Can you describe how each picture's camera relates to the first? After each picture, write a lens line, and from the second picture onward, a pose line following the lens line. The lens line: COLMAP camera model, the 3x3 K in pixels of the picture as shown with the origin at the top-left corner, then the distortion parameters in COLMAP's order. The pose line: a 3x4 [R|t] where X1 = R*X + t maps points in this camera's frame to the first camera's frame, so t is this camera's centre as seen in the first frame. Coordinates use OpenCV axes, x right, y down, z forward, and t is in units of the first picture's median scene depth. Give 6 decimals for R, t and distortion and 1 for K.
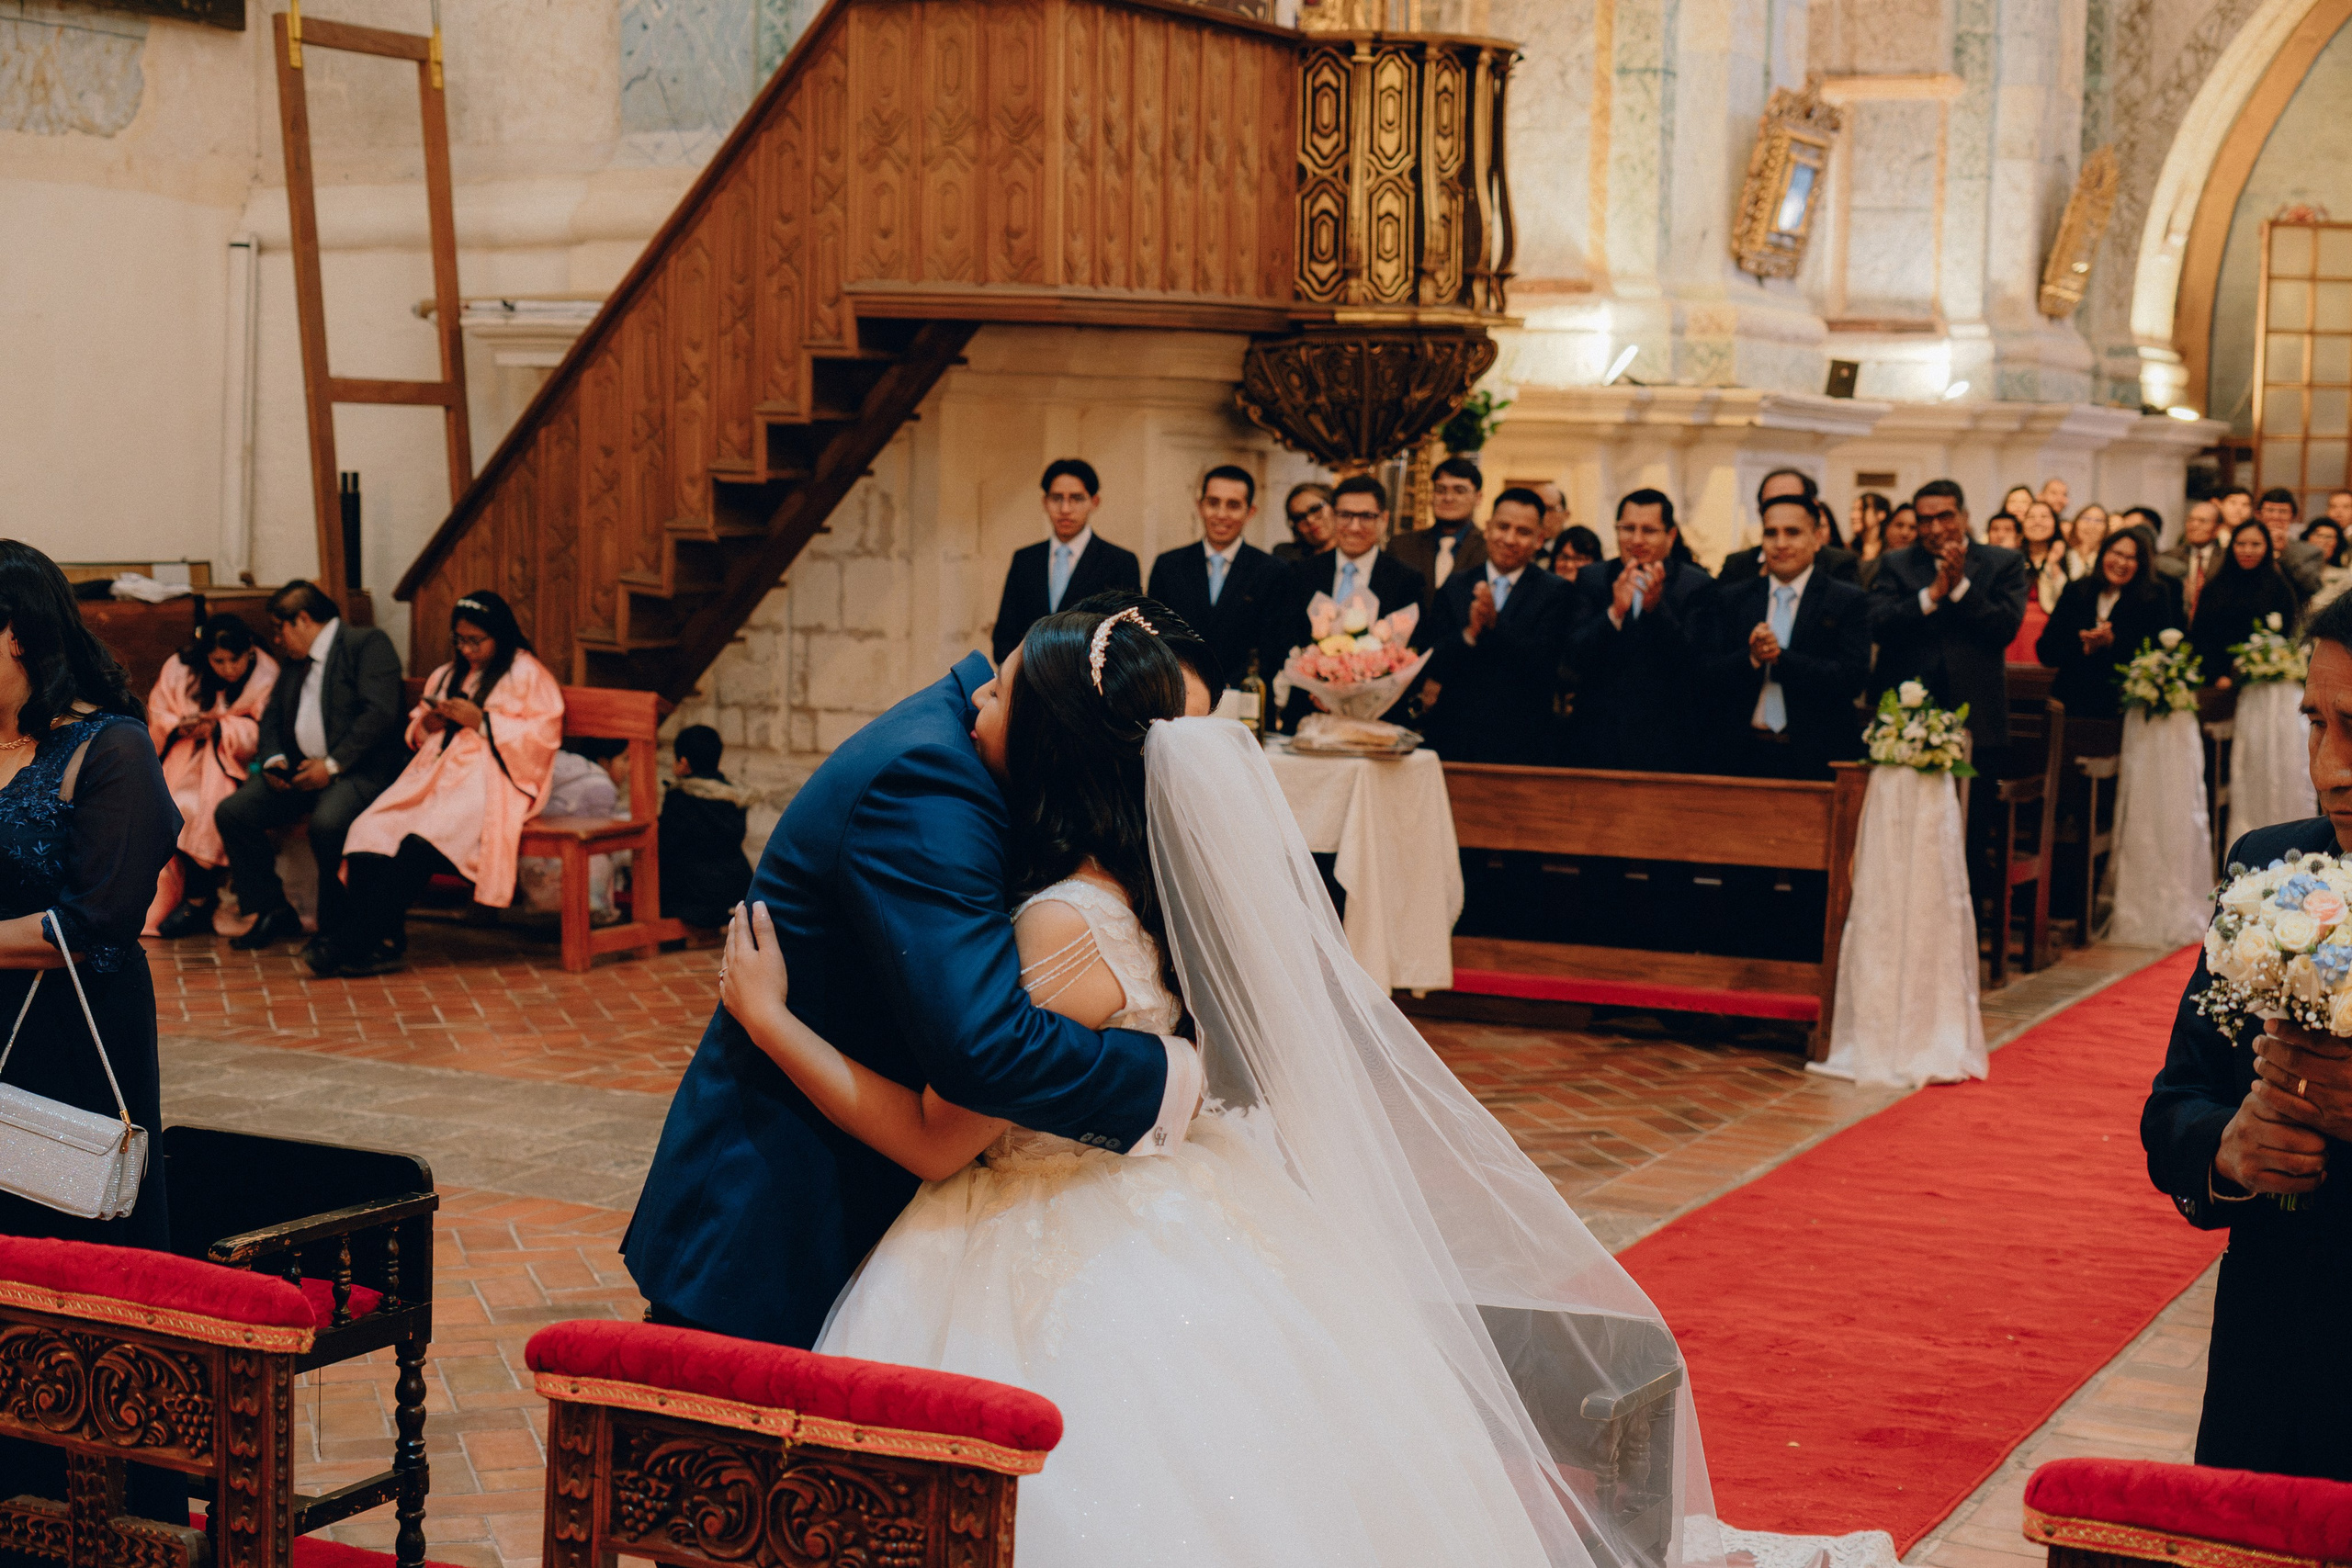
lens RADIAL K [[3471.2, 0, 1192.2], [0, 3471.2, 738.6], [0, 0, 1]] dist [0.023038, 0.000000]
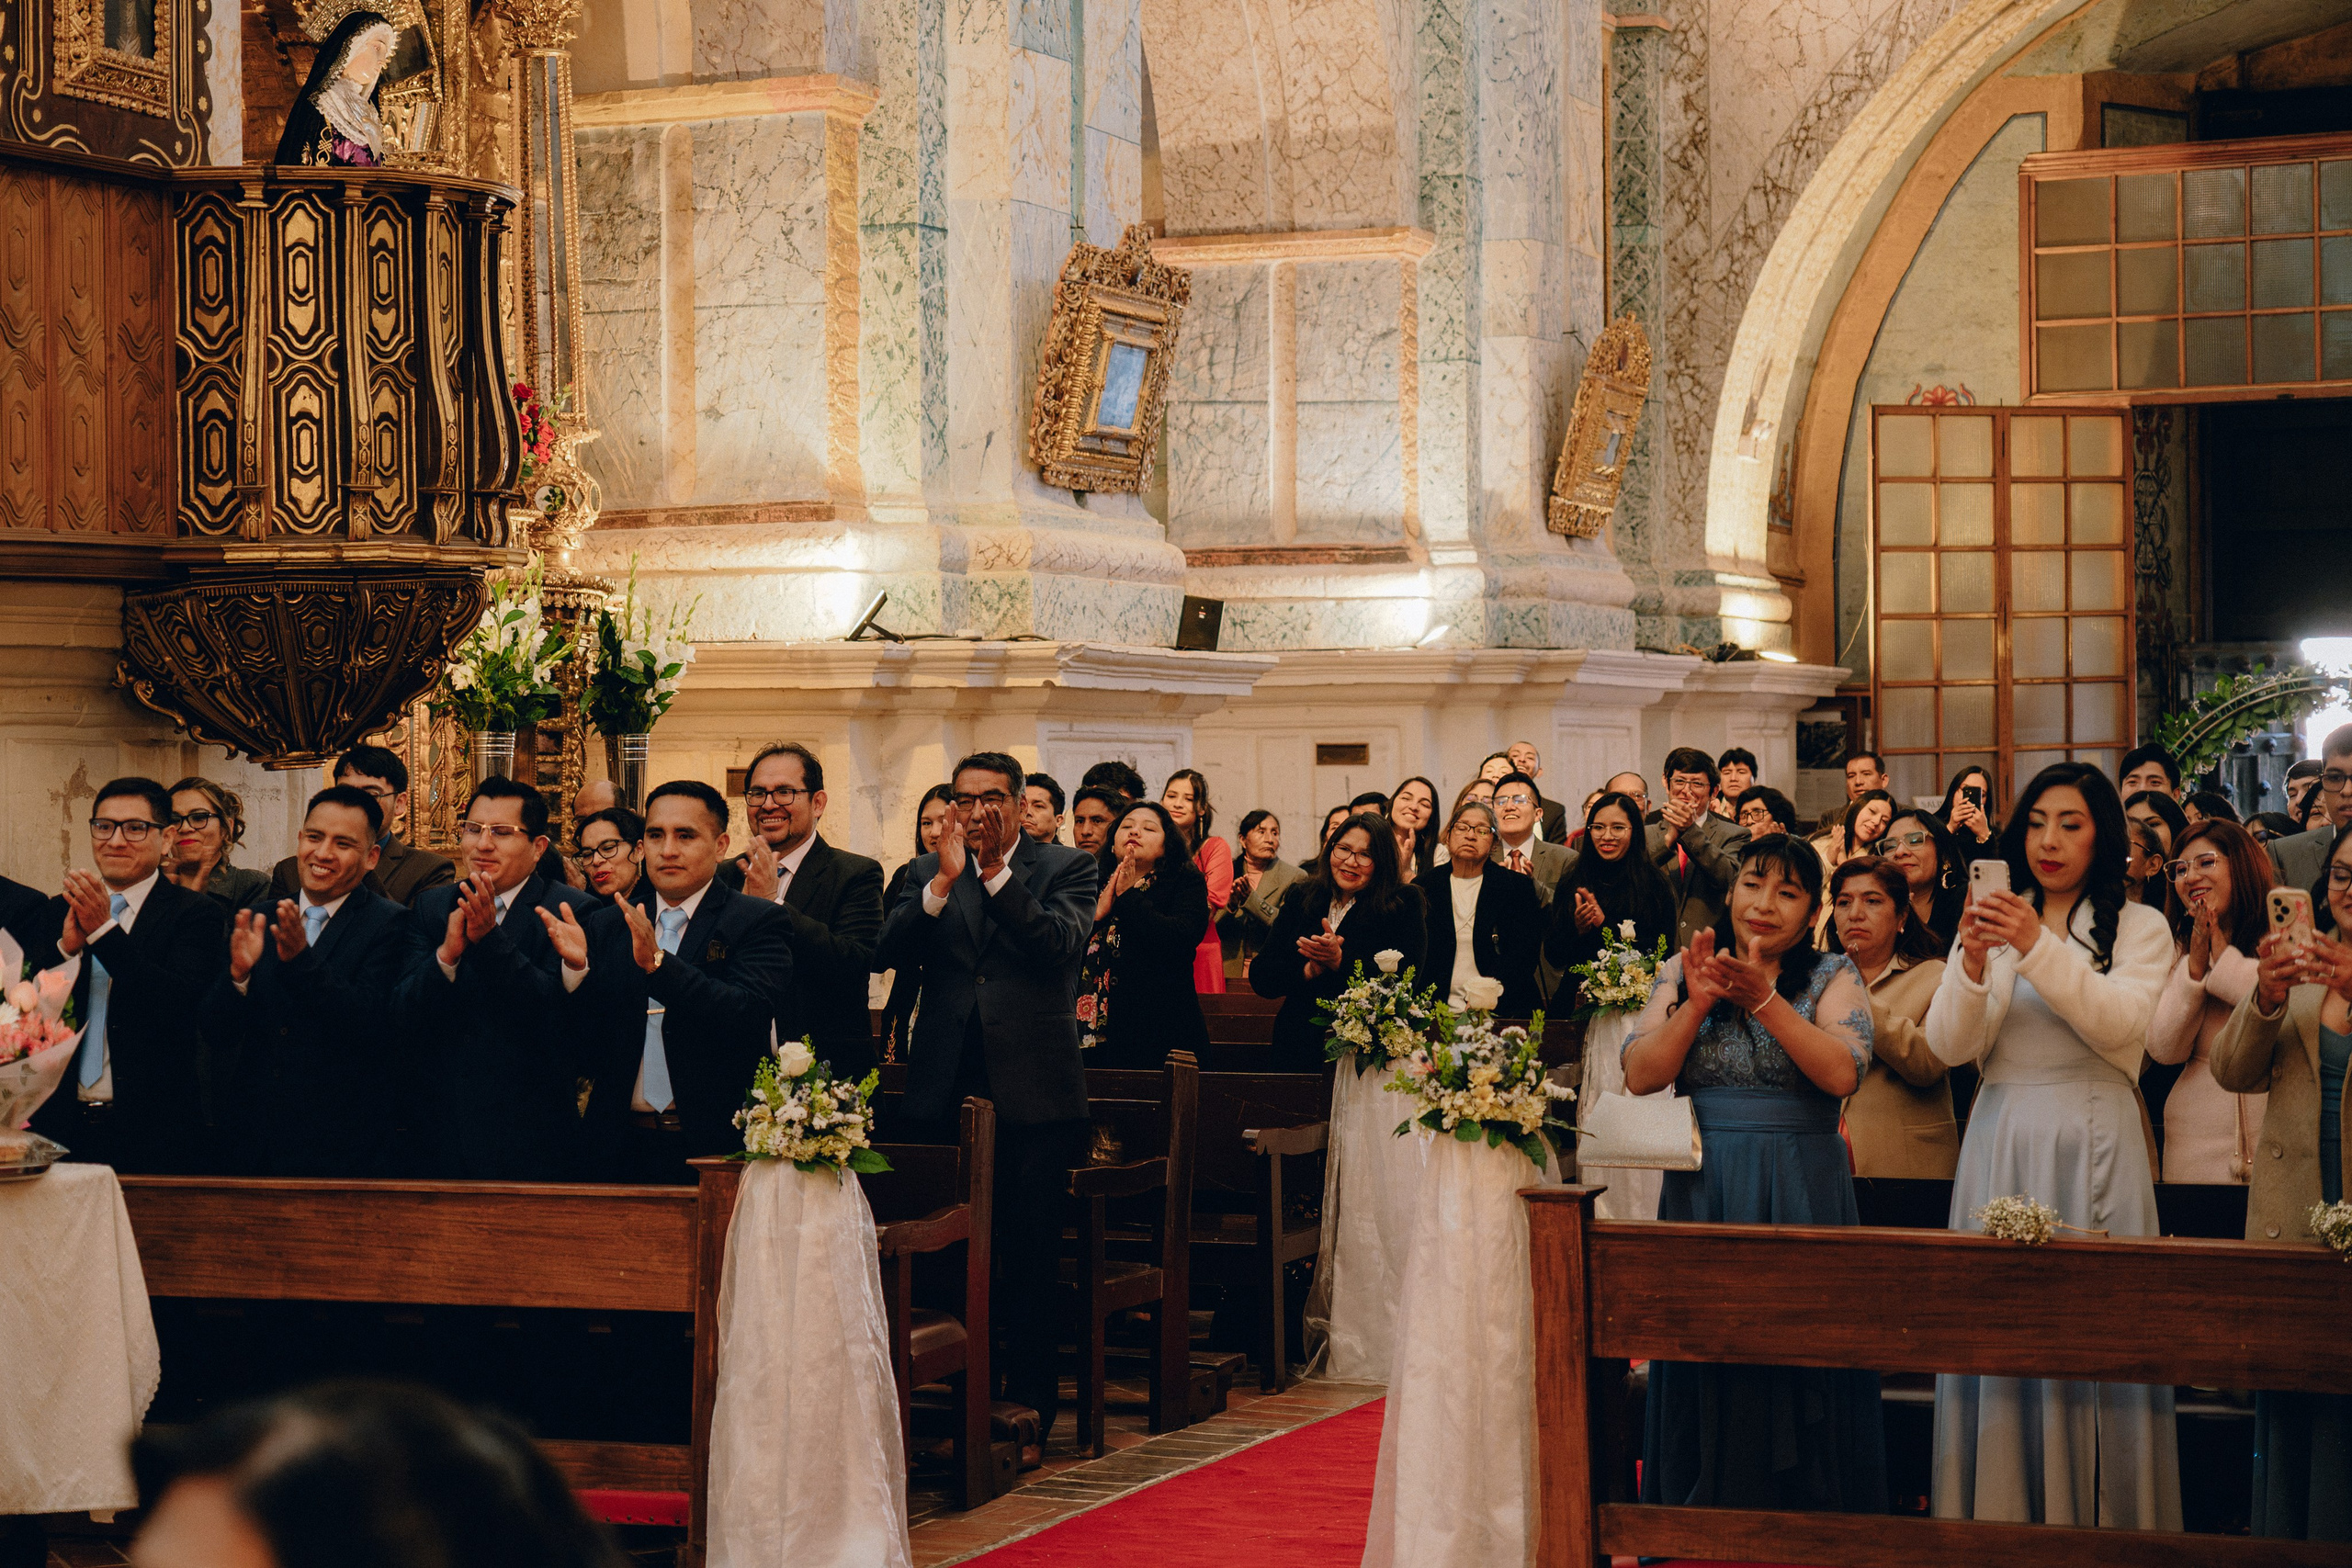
lens RADIAL K [[4401.5, 0, 1171.4], [0, 4401.5, 781.3], [0, 0, 1]] dist [0.088629, 0.000000]
pose [[0.997420, -0.030512, 0.064973, 0.184331], [0.035114, 0.996865, -0.070907, -0.002209], [-0.062606, 0.073006, 0.995365, 0.074217]]
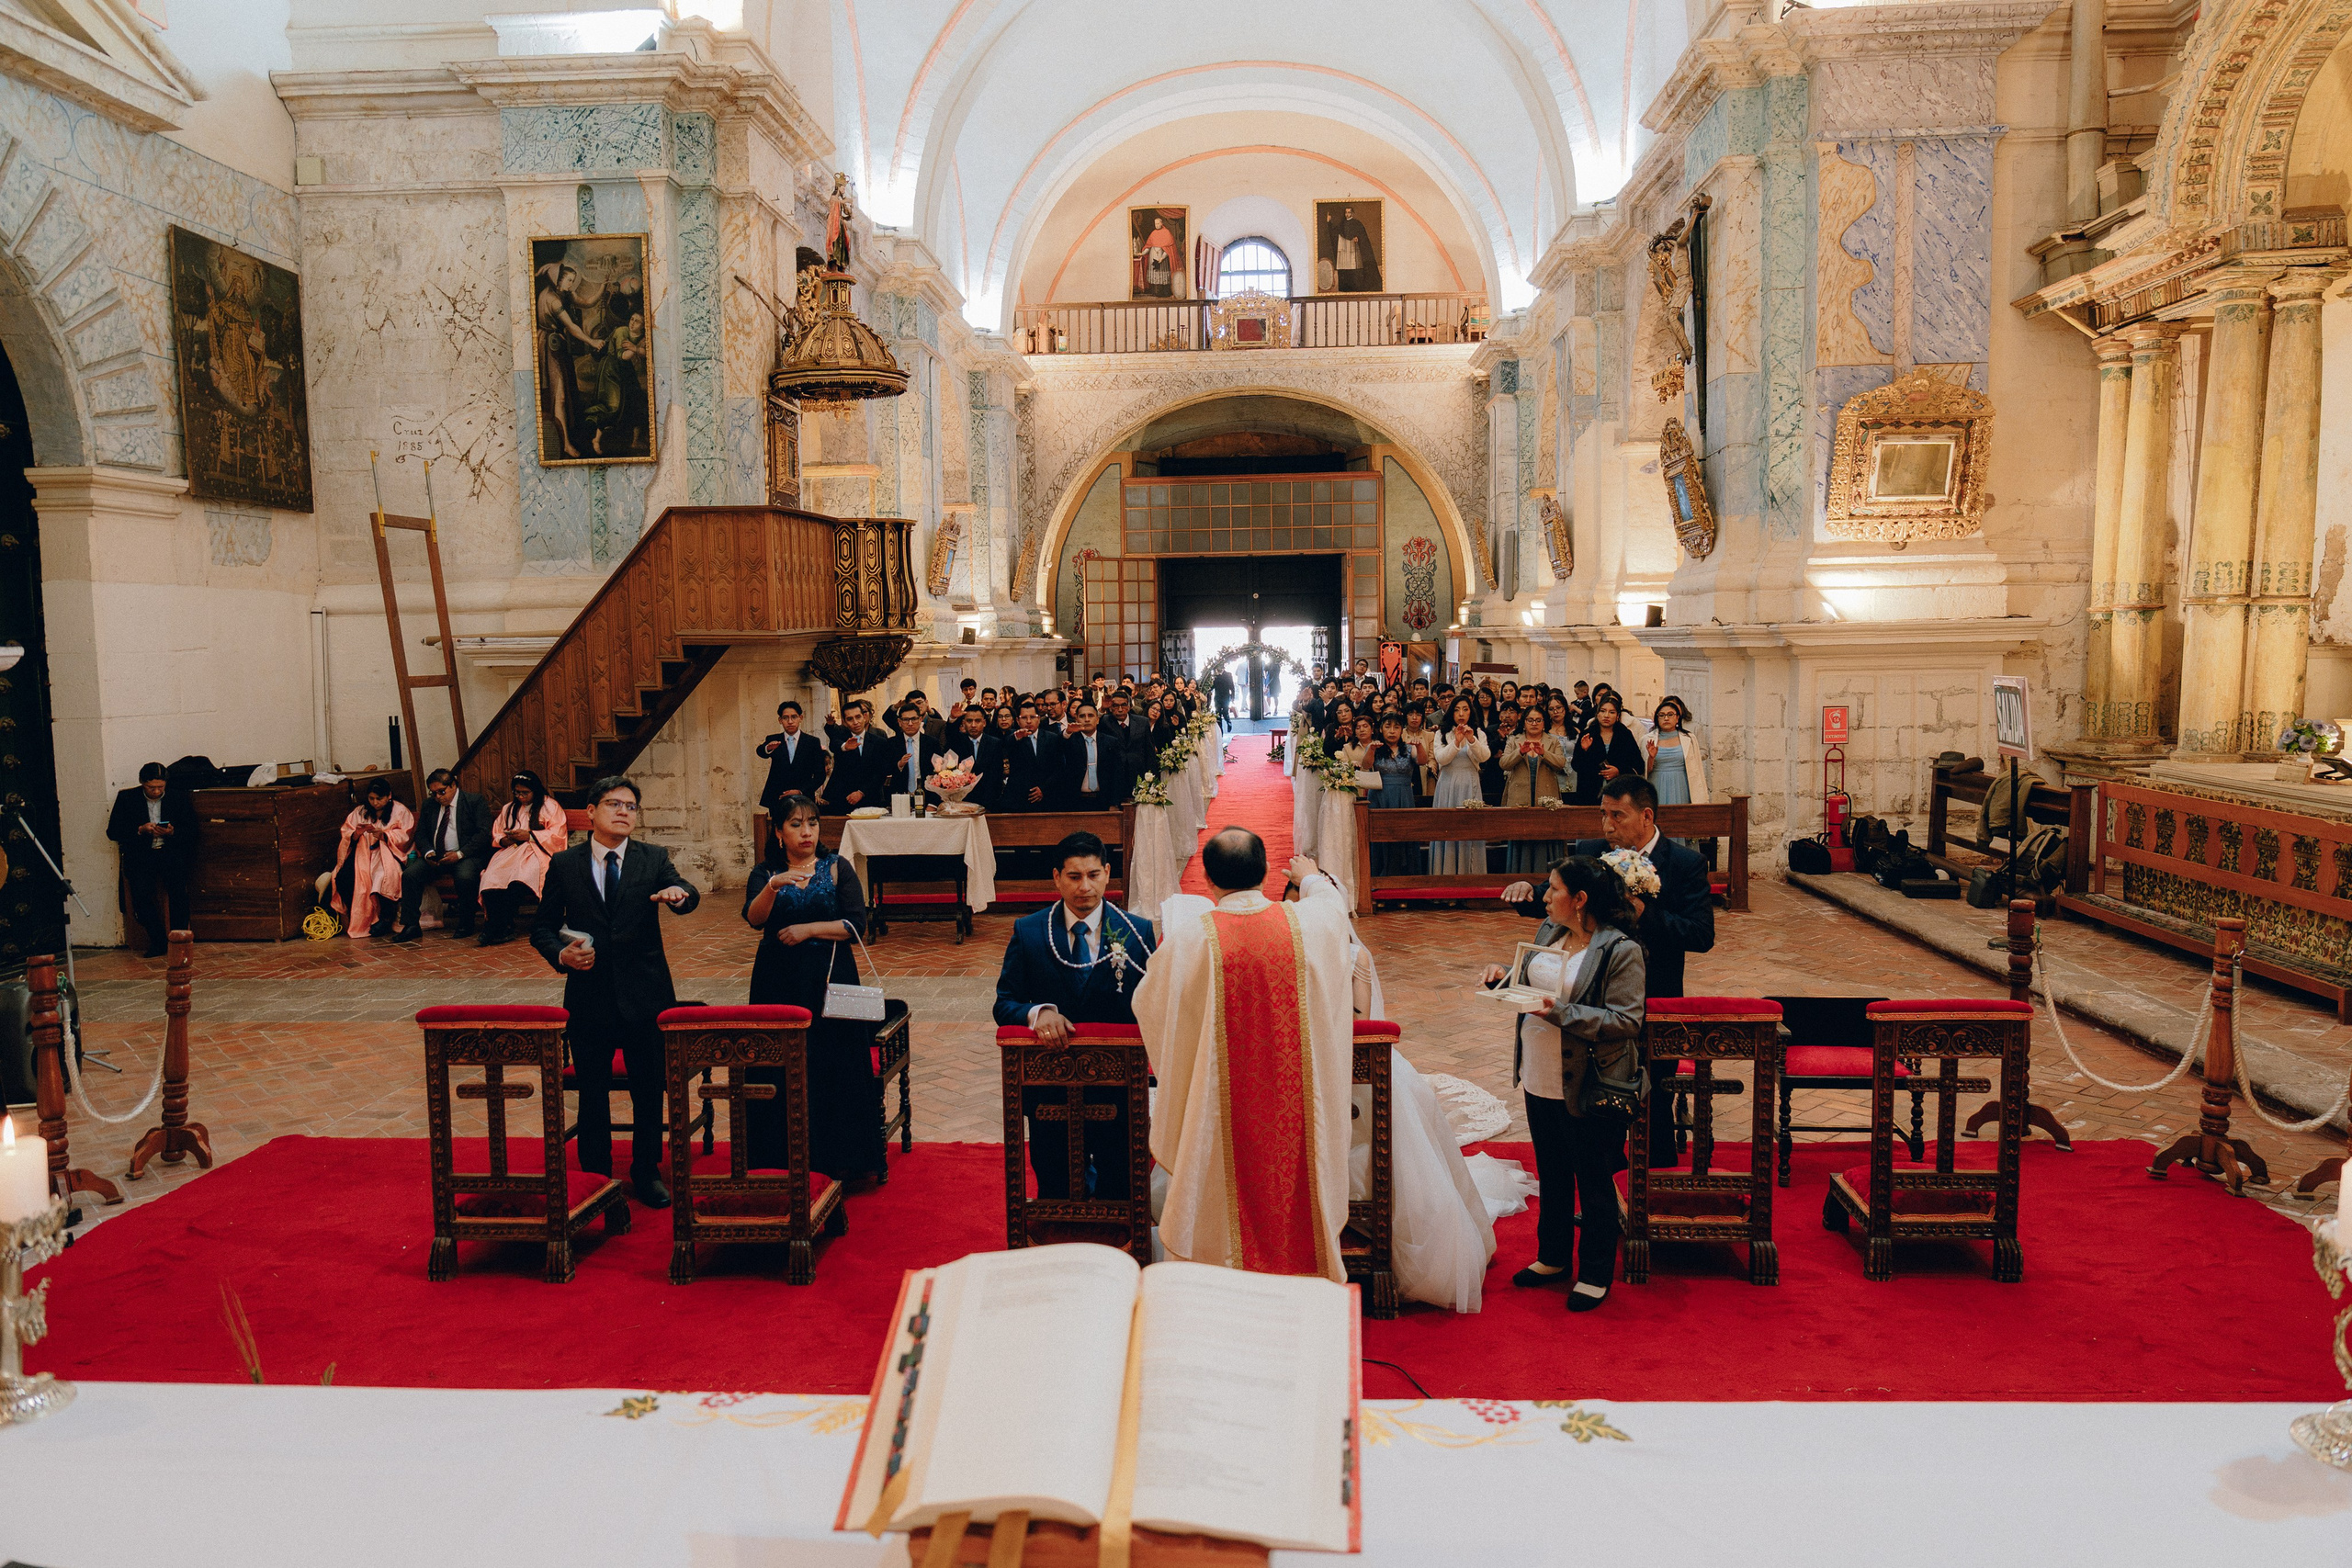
lens RADIAL K [[1619.8, 0, 1190.2], [0, 1619.8, 777.7], [0, 0, 1]] dist [-0.169253, 0.037610]
pose [[0.904954, -0.070038, 0.419706, -0.229465], [0.067898, 0.997491, 0.020057, -0.027919], [-0.420058, 0.010346, 0.907438, -0.107716]]
